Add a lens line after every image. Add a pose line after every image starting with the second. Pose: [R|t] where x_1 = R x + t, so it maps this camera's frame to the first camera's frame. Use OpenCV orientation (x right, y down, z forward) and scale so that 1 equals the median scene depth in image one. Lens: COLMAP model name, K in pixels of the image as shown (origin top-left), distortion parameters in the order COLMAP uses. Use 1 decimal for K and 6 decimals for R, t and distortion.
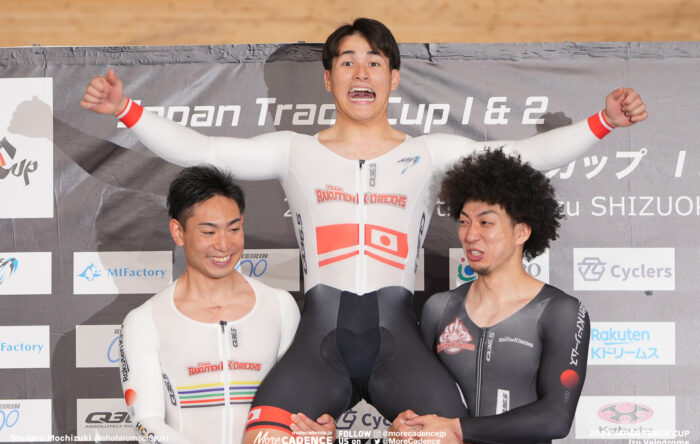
lens RADIAL K [[2466.0, 0, 347.8], [0, 2466.0, 223.2], [0, 0, 1]] dist [0.069359, 0.000000]
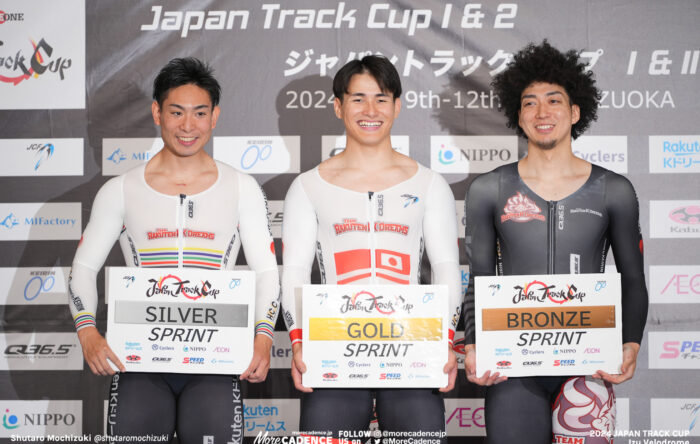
lens RADIAL K [[4018.3, 0, 353.8], [0, 4018.3, 221.5], [0, 0, 1]] dist [-0.050018, 0.000000]
pose [[0.999987, 0.002465, 0.004418, -0.002724], [-0.002406, 0.999907, -0.013419, 0.074900], [-0.004451, 0.013408, 0.999900, -0.863774]]
